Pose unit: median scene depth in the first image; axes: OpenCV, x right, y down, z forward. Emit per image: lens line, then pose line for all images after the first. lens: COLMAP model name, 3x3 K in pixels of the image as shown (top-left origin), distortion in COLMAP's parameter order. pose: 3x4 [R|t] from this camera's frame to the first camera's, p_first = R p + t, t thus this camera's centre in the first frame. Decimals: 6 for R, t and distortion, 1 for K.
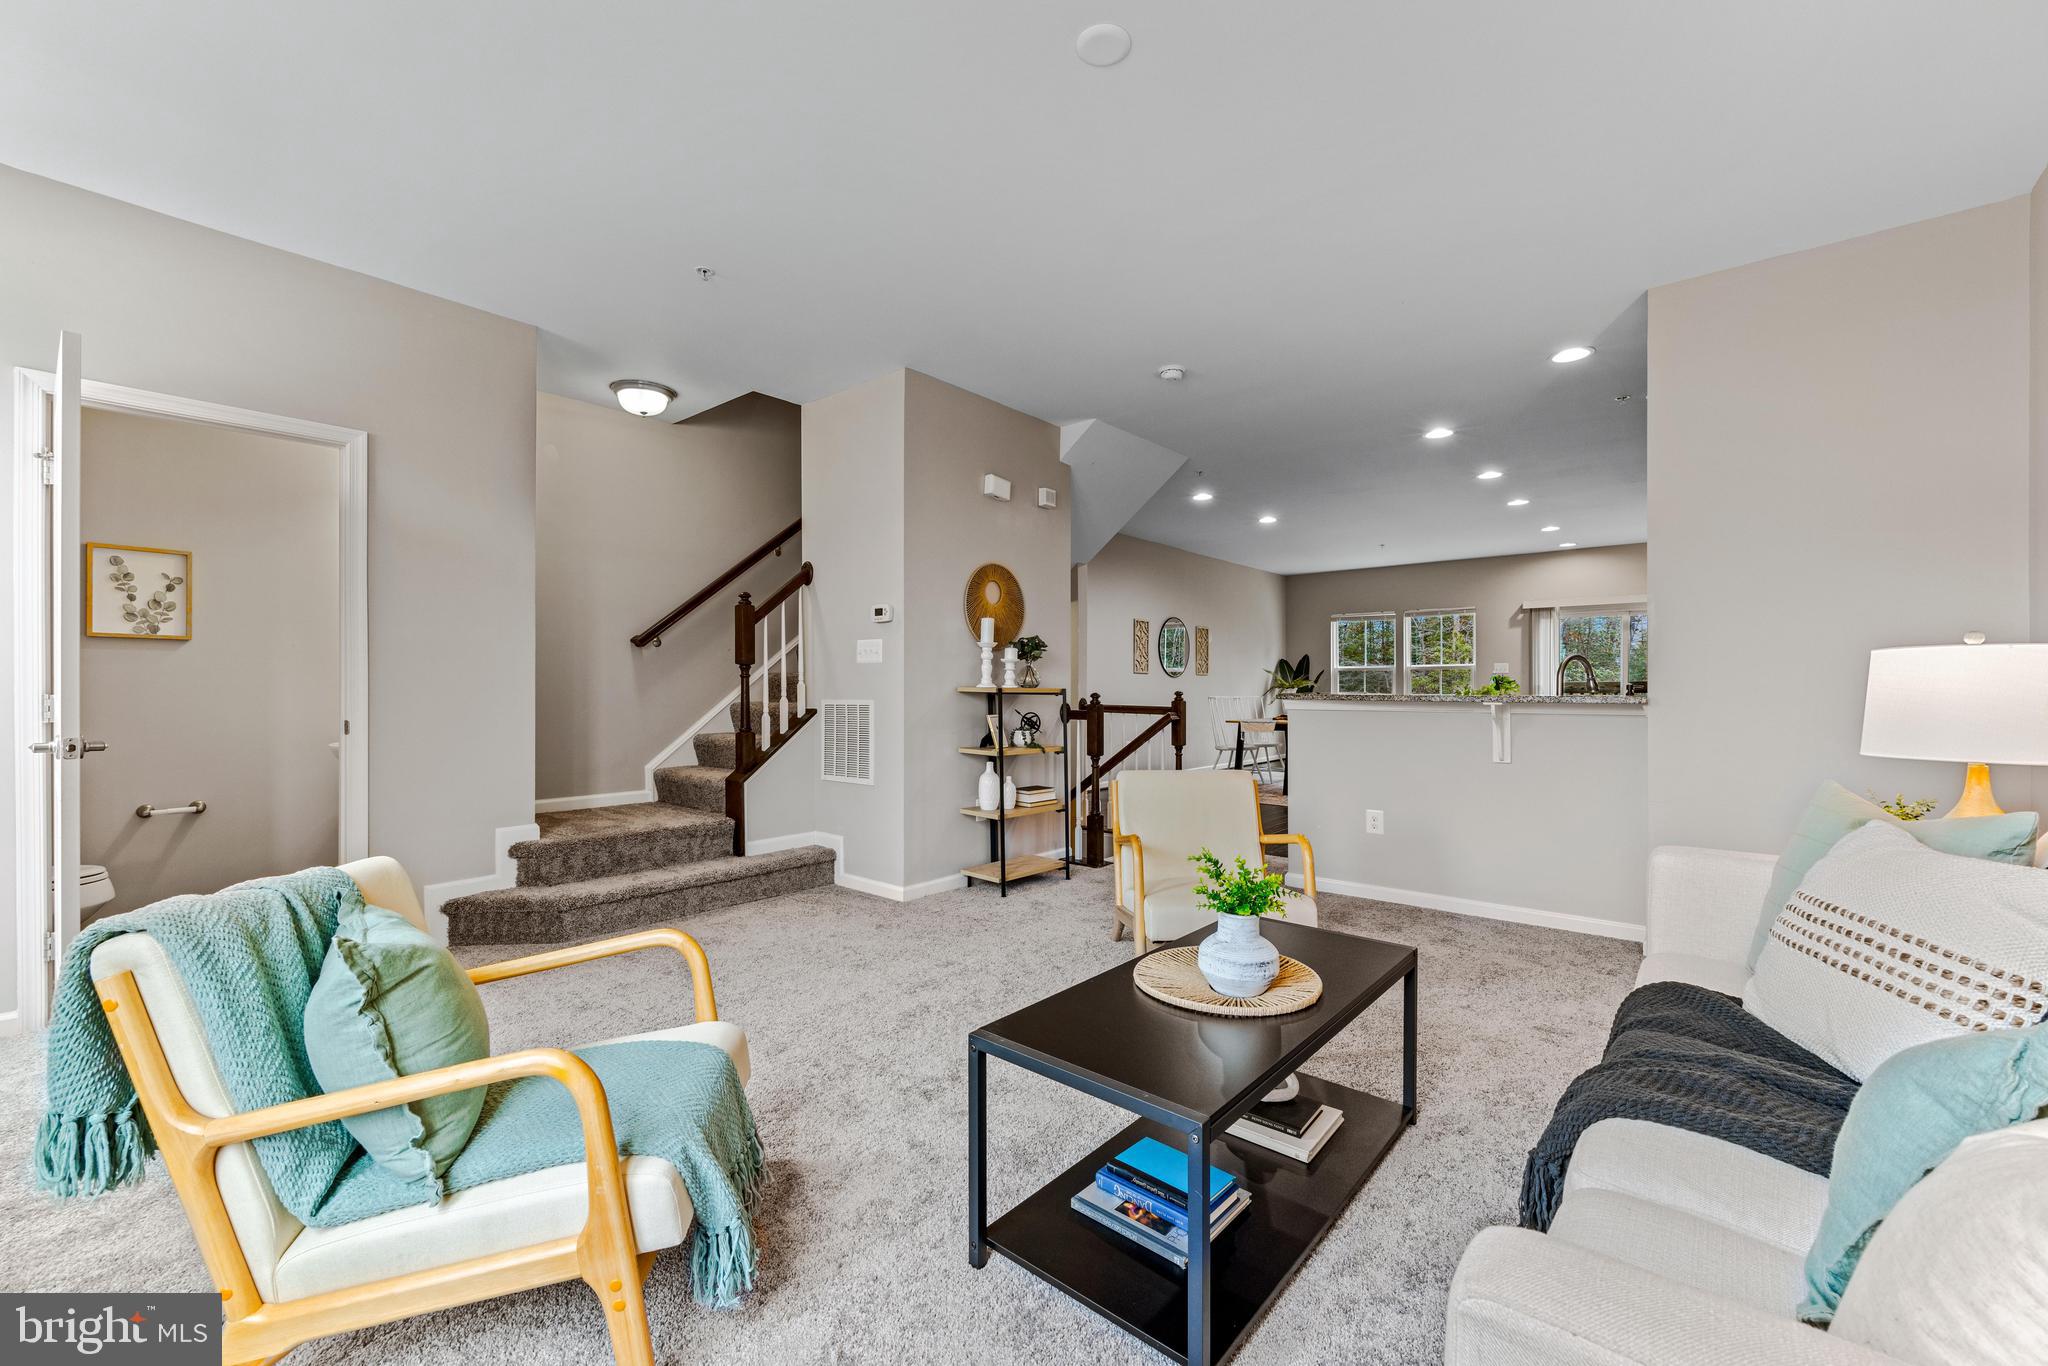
lens RADIAL K [[823.4, 0, 1030.0], [0, 823.4, 693.5], [0, 0, 1]] dist [-0.005790, 0.000828]
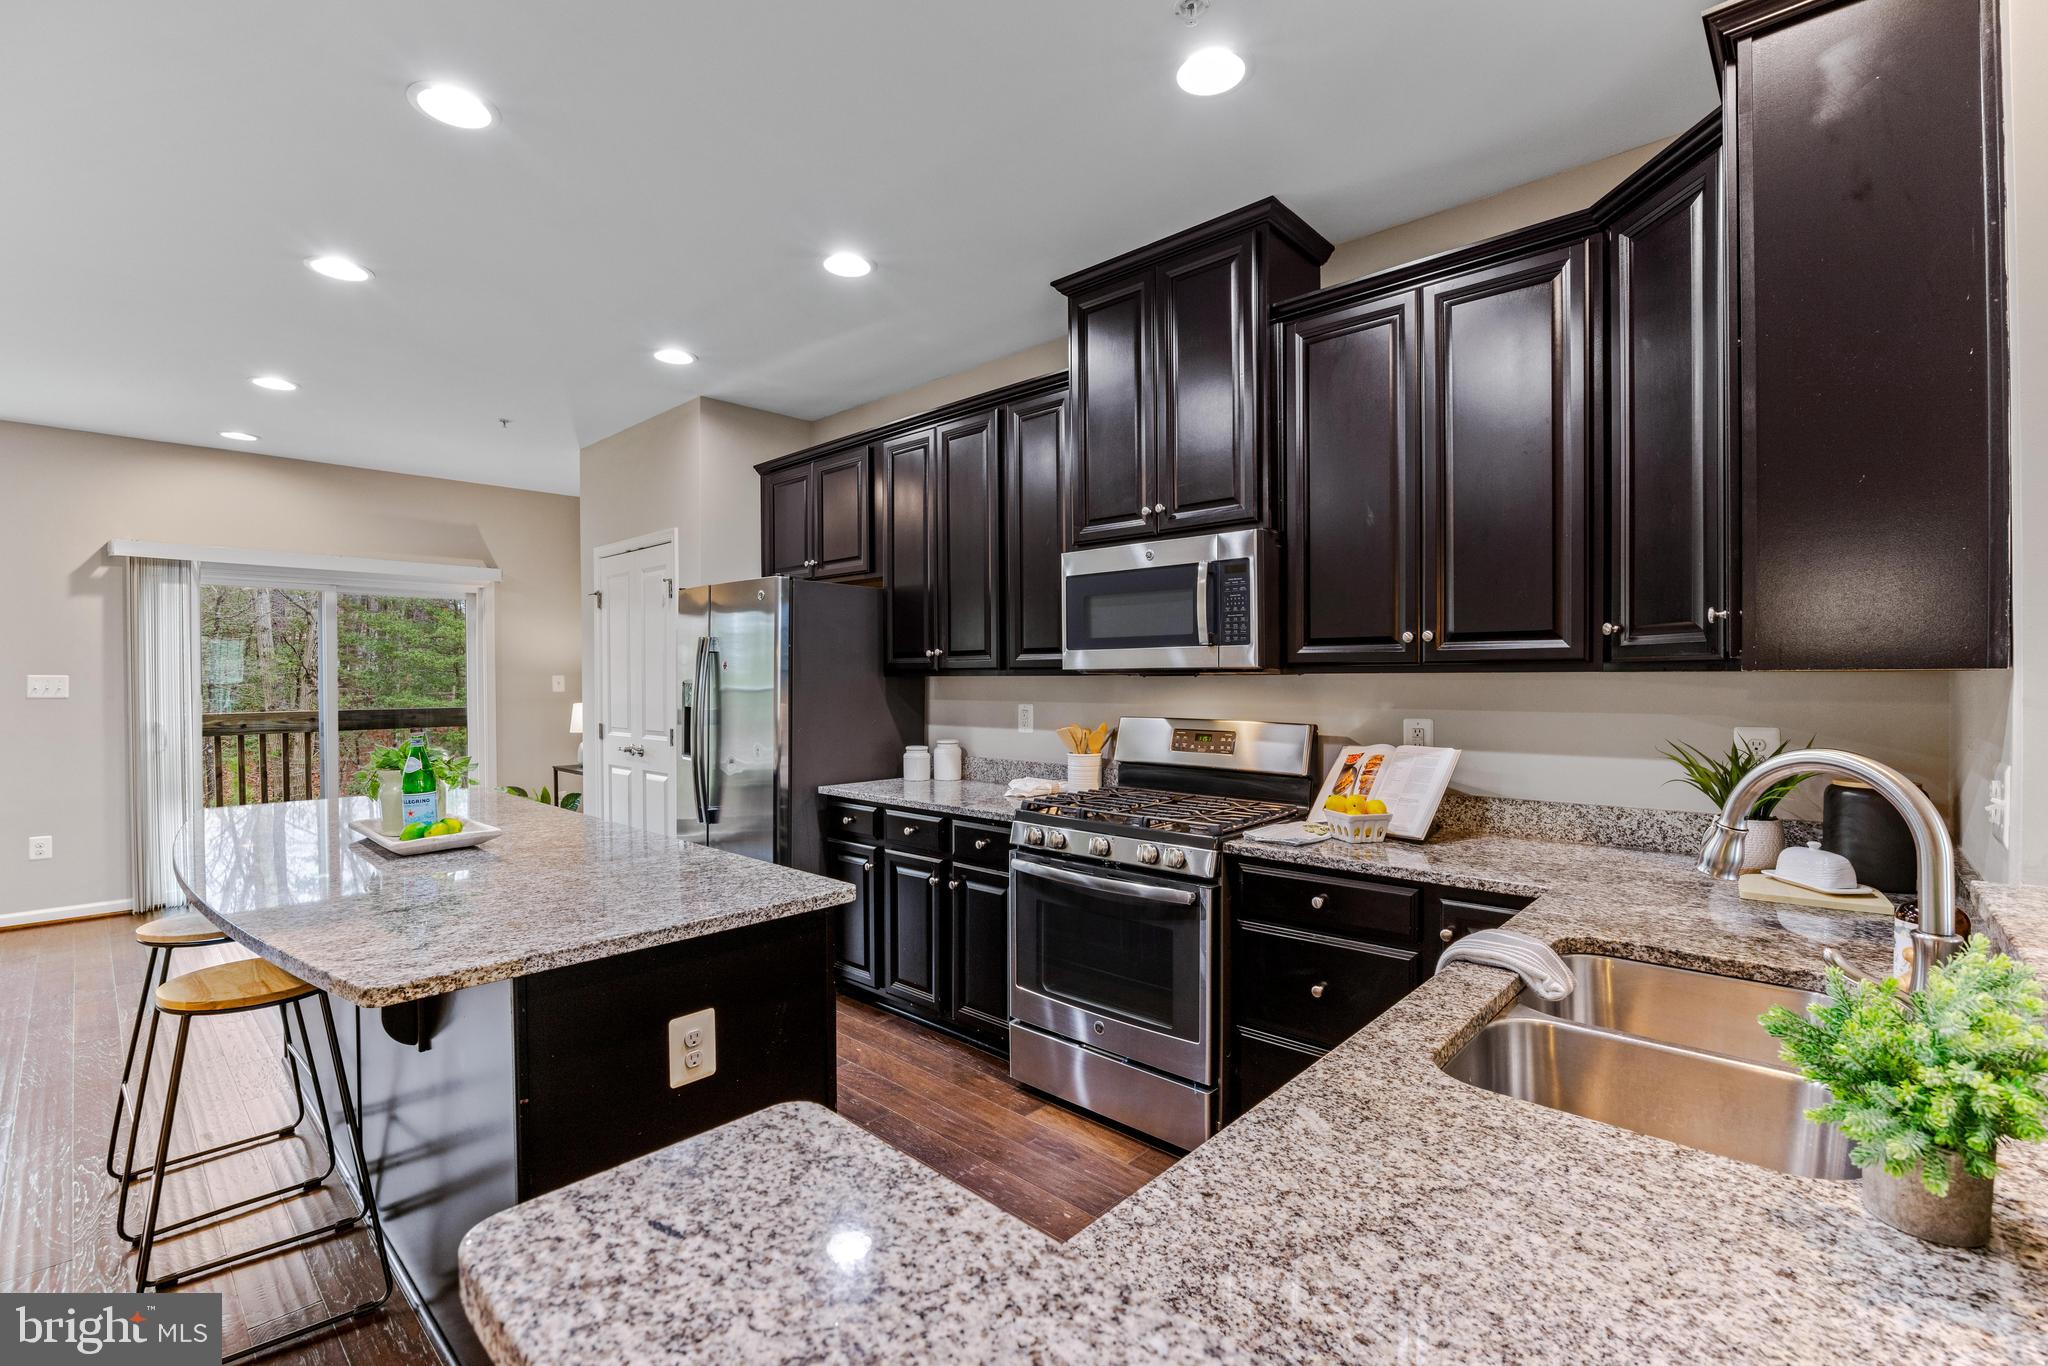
lens RADIAL K [[895.2, 0, 1016.8], [0, 895.2, 688.8], [0, 0, 1]] dist [-0.021313, 0.000904]
pose [[0.052873, -0.009515, 0.998556, 0.306364], [0.012606, 0.999881, 0.008860, -0.058128], [-0.998522, 0.012119, 0.052987, 1.008727]]
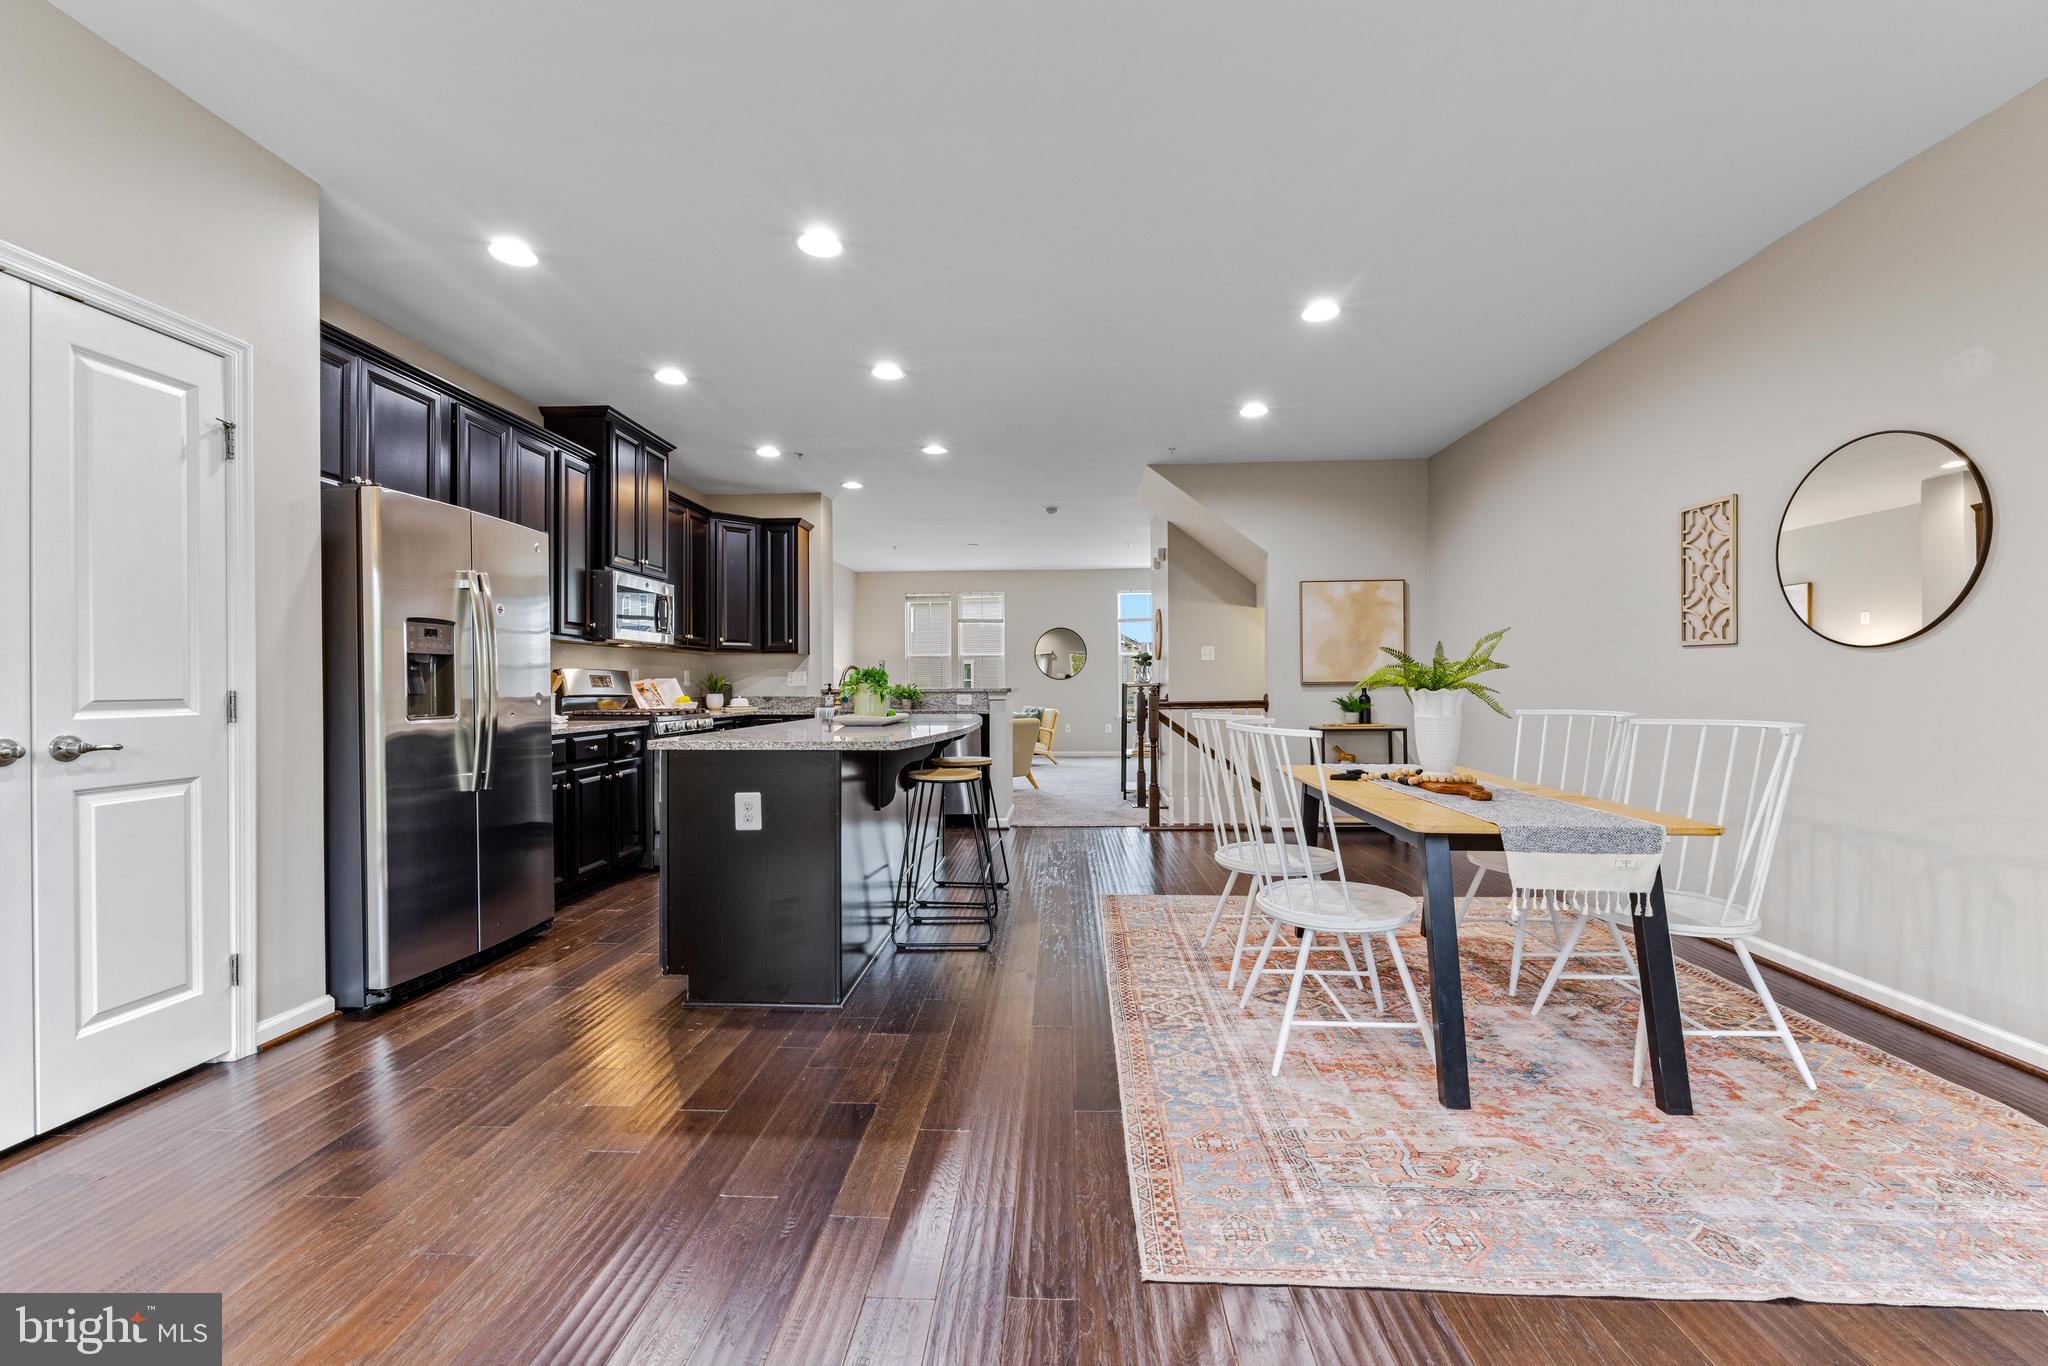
lens RADIAL K [[823.4, 0, 1020.2], [0, 823.4, 687.9], [0, 0, 1]] dist [-0.005790, 0.000828]
pose [[-0.798581, 0.008012, -0.601834, 1.153607], [-0.000965, 0.999893, 0.014591, -0.021411], [0.601886, 0.012233, -0.798488, 2.104669]]
